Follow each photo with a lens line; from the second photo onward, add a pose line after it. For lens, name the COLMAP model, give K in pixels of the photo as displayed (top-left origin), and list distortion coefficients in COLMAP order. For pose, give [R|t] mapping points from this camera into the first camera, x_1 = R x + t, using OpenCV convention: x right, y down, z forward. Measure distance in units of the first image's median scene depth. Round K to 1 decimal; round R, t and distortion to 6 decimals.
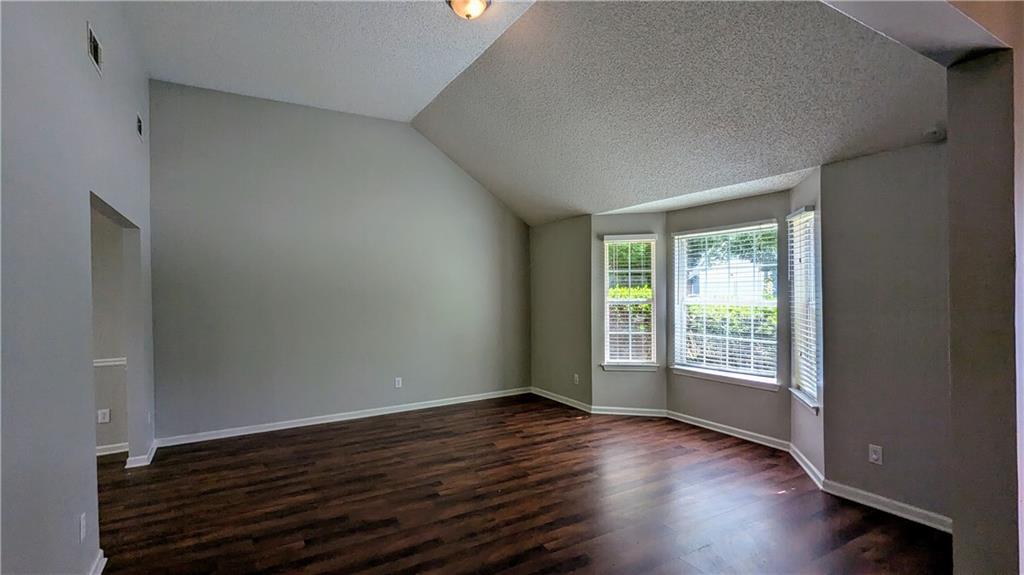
lens RADIAL K [[483.0, 0, 516.5], [0, 483.0, 290.5], [0, 0, 1]] dist [-0.001208, -0.001366]
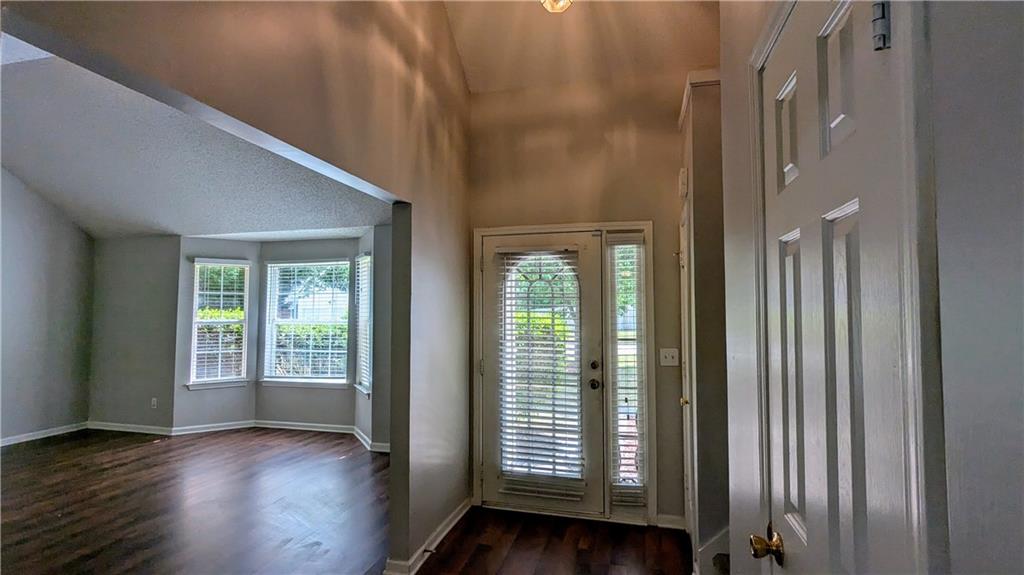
lens RADIAL K [[479.9, 0, 515.8], [0, 479.9, 289.3], [0, 0, 1]] dist [0.000672, 0.000358]
pose [[0.708405, 0.046537, 0.704271, -0.056920], [-0.003890, 0.998066, -0.062037, 0.015606], [-0.705796, 0.041208, 0.707216, -0.224975]]
